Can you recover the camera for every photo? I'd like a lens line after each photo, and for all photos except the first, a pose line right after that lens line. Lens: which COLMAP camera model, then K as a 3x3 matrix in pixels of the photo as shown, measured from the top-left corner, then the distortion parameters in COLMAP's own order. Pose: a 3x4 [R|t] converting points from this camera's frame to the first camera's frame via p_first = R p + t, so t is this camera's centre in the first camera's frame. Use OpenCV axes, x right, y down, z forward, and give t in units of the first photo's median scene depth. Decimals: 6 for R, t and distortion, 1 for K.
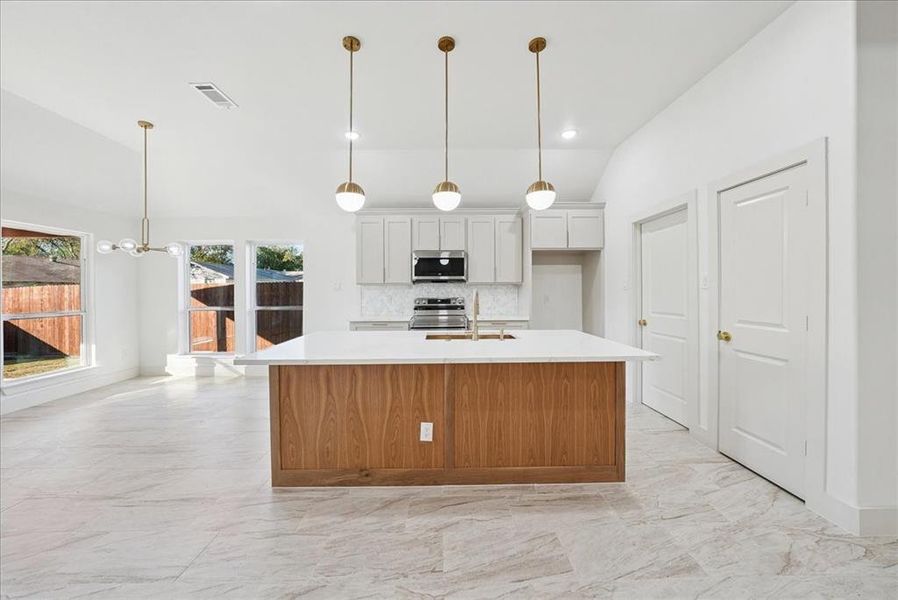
lens RADIAL K [[317.1, 0, 446.4], [0, 317.1, 294.4], [0, 0, 1]] dist [-0.001226, 0.000031]
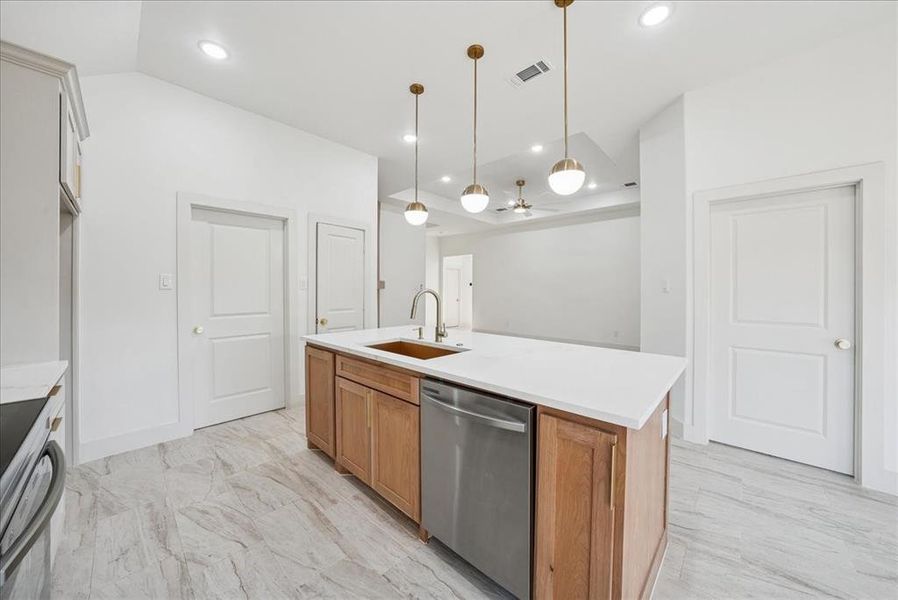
lens RADIAL K [[322.8, 0, 446.0], [0, 322.8, 288.1], [0, 0, 1]] dist [-0.000446, 0.000100]
pose [[-0.707843, 0.006734, 0.706338, -0.597733], [0.009376, 0.999956, -0.000137, -0.018018], [-0.706308, 0.006526, -0.707875, 1.622062]]
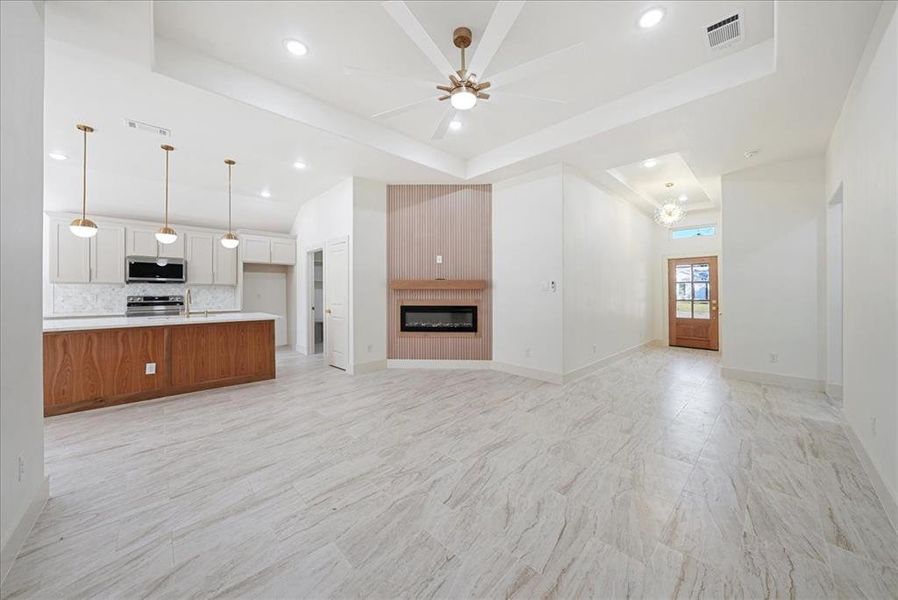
lens RADIAL K [[317.1, 0, 446.4], [0, 317.1, 294.4], [0, 0, 1]] dist [-0.001226, 0.000031]
pose [[0.744046, 0.001795, 0.668126, -0.013914], [0.000638, 0.999994, -0.003397, 0.020848], [-0.668128, 0.002954, 0.744041, -1.201112]]
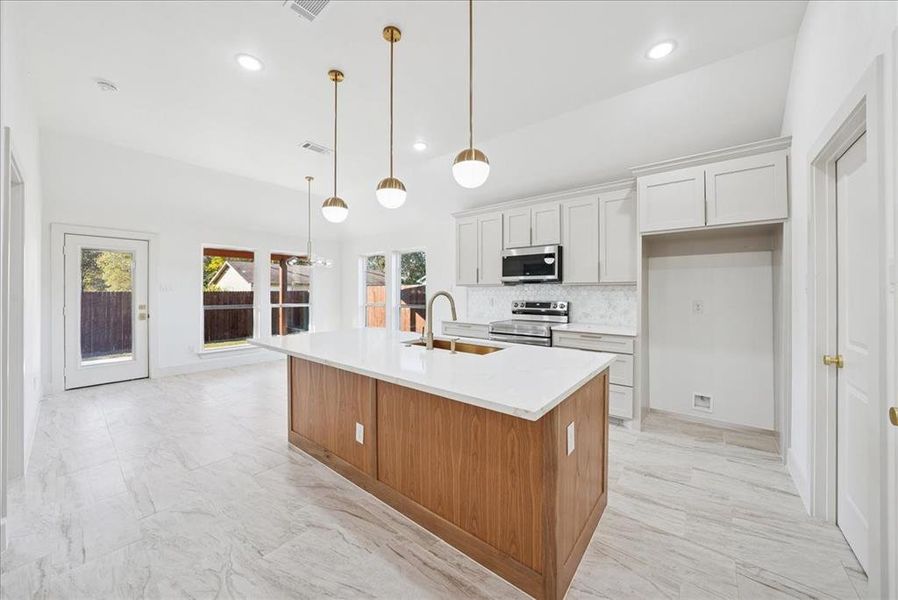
lens RADIAL K [[322.3, 0, 451.2], [0, 322.3, 292.1], [0, 0, 1]] dist [-0.011286, 0.000007]
pose [[0.767933, 0.007065, -0.640491, 0.682349], [-0.014732, 0.999869, -0.006634, -0.007573], [0.640361, 0.014530, 0.767937, 0.339706]]
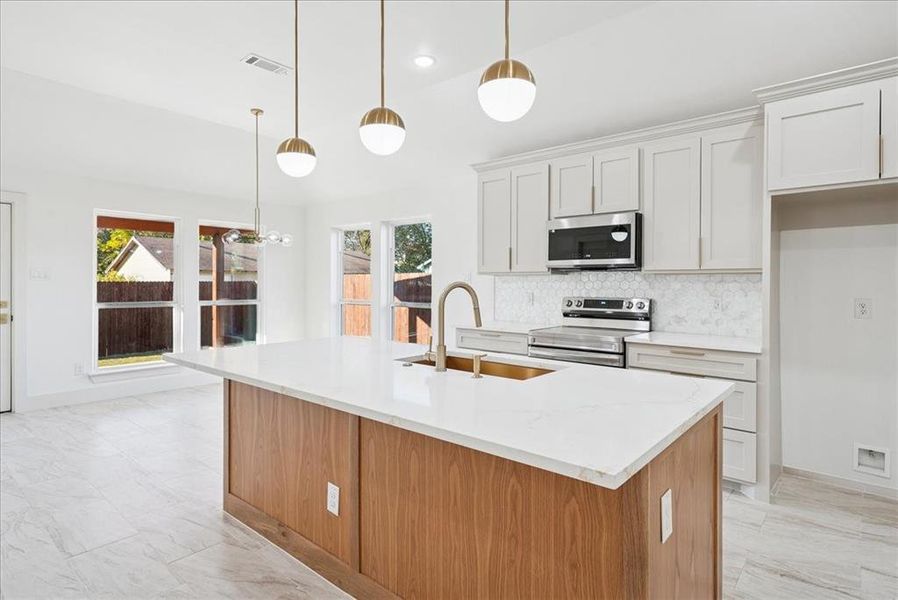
lens RADIAL K [[479.8, 0, 455.6], [0, 479.8, 286.5], [0, 0, 1]] dist [0.021318, 0.000471]
pose [[0.751757, 0.013224, -0.659308, 0.658650], [-0.018323, 0.999832, -0.000838, -0.006456], [0.659186, 0.012710, 0.751873, 0.350919]]
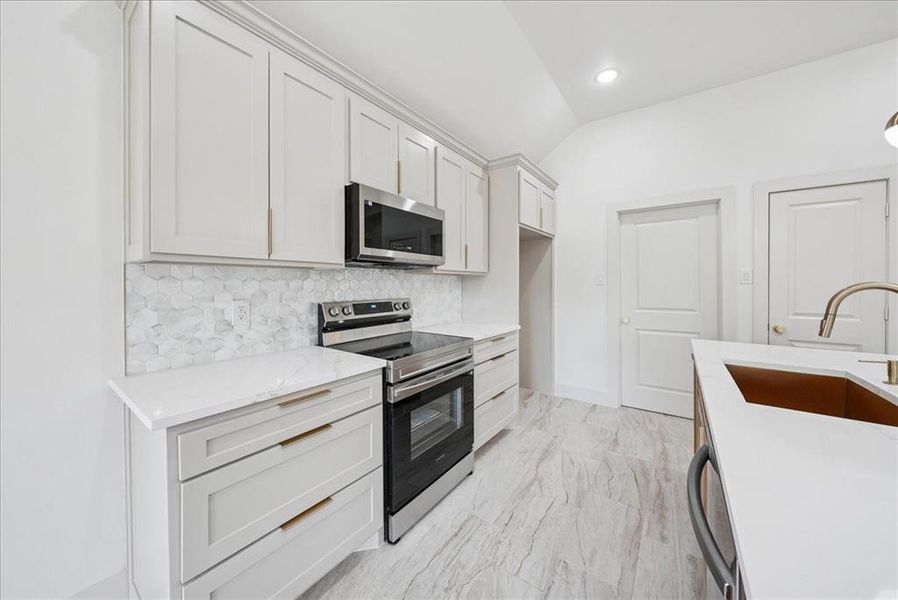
lens RADIAL K [[313.7, 0, 450.5], [0, 313.7, 286.7], [0, 0, 1]] dist [-0.001084, -0.000111]
pose [[0.598315, 0.000503, 0.801261, -0.611899], [0.006212, 0.999967, -0.005267, -0.010210], [-0.801237, 0.008129, 0.598292, 1.223223]]
